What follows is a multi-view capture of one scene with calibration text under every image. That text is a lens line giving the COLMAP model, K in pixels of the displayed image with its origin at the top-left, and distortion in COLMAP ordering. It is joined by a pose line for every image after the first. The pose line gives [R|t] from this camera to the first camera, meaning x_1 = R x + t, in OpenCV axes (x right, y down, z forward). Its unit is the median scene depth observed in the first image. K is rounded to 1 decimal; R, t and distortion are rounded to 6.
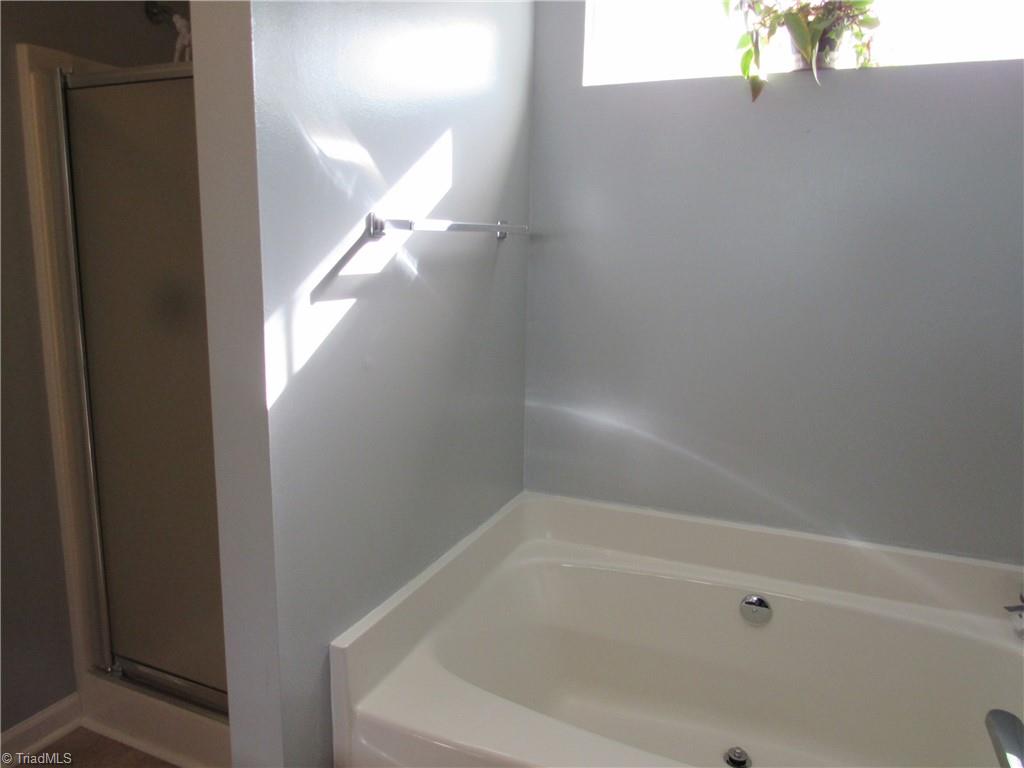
lens RADIAL K [[745.7, 0, 510.1], [0, 745.7, 378.6], [0, 0, 1]] dist [-0.013666, 0.009111]
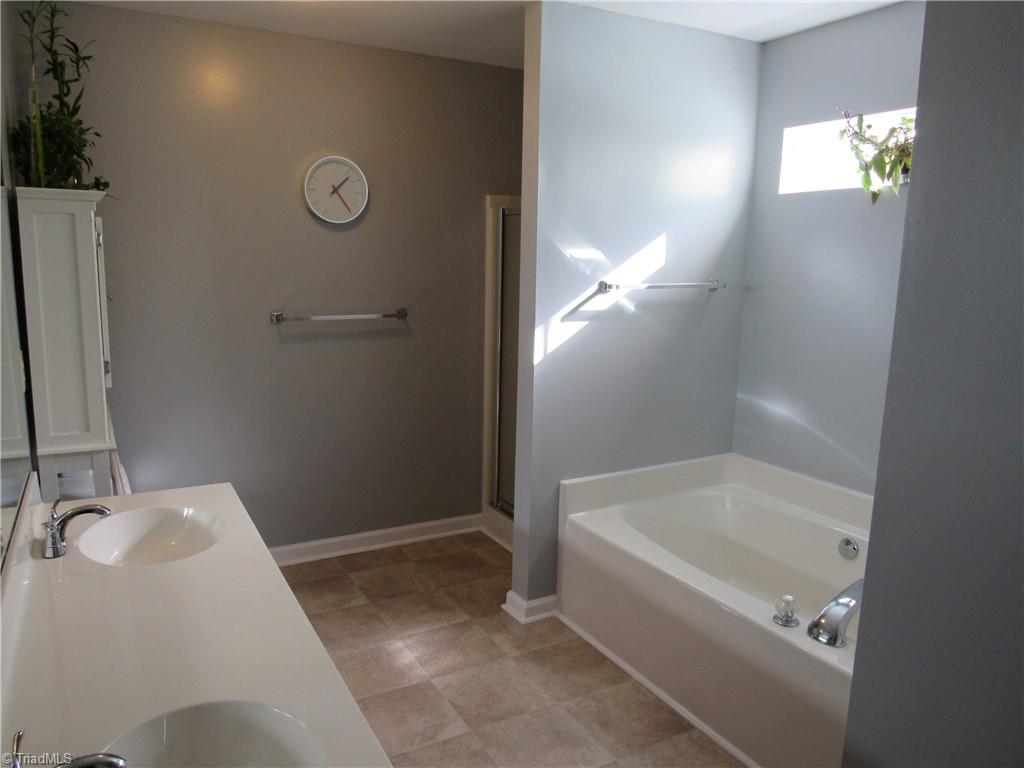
lens RADIAL K [[745.7, 0, 510.1], [0, 745.7, 378.6], [0, 0, 1]] dist [-0.013666, 0.009111]
pose [[0.804457, 0.094915, -0.586378, 0.682367], [-0.111227, 0.993761, 0.008264, 0.047776], [0.583504, 0.058573, 0.809995, -0.654051]]
